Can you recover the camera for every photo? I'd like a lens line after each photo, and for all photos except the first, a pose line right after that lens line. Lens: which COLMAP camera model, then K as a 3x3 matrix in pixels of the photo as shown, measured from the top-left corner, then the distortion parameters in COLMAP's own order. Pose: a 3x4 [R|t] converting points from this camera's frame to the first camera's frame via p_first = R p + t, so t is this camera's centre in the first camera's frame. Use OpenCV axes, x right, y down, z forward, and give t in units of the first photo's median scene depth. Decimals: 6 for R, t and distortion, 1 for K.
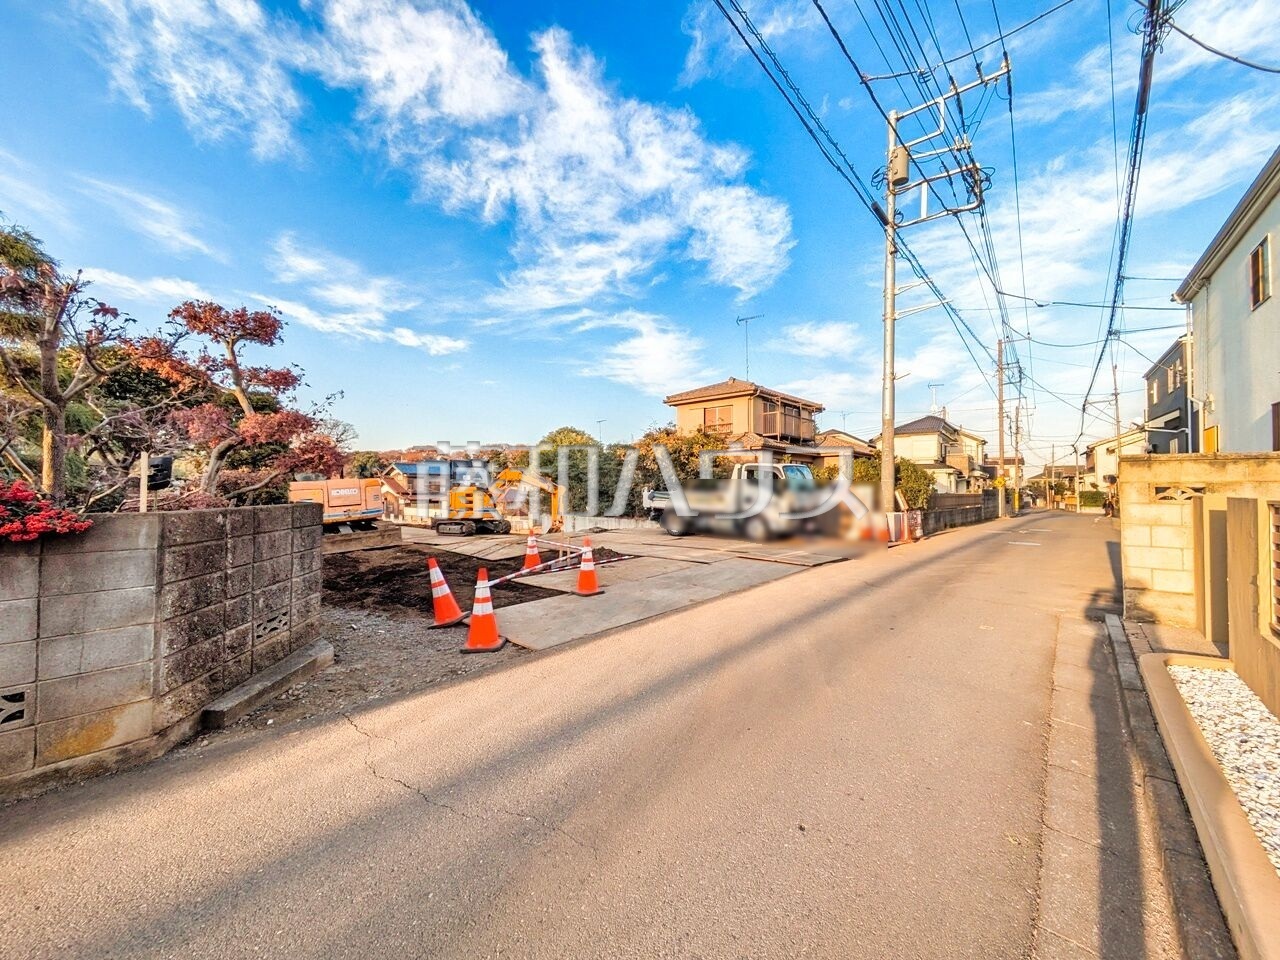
lens RADIAL K [[505.7, 0, 643.2], [0, 505.7, 476.8], [0, 0, 1]] dist [0.000982, -0.000682]
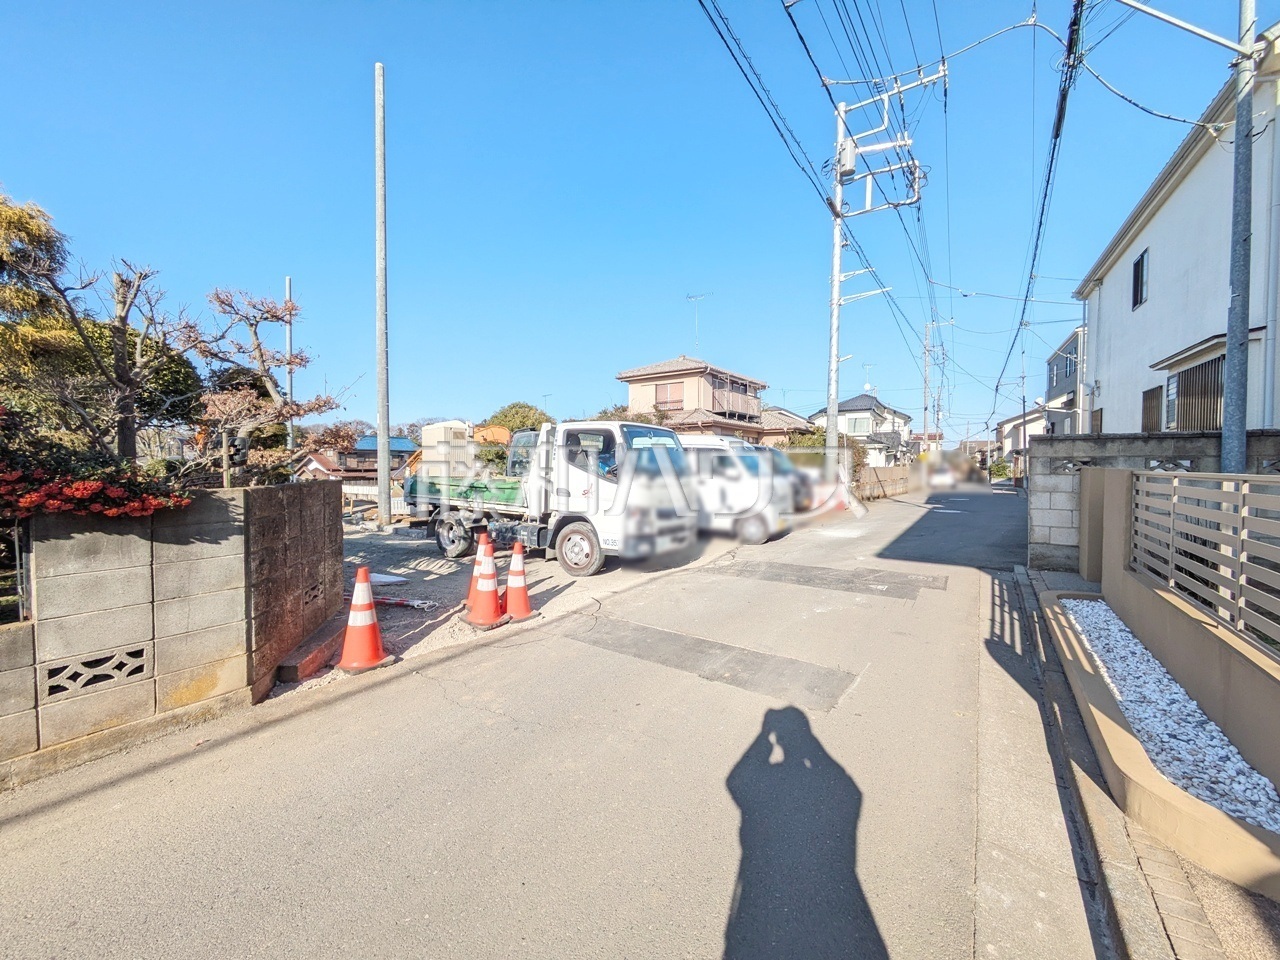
lens RADIAL K [[507.5, 0, 644.0], [0, 507.5, 478.9], [0, 0, 1]] dist [-0.002741, -0.000103]
pose [[0.993399, -0.008435, 0.114397, -0.109260], [0.002347, 0.998579, 0.053248, -0.003433], [-0.114684, -0.052628, 0.992007, -0.097969]]
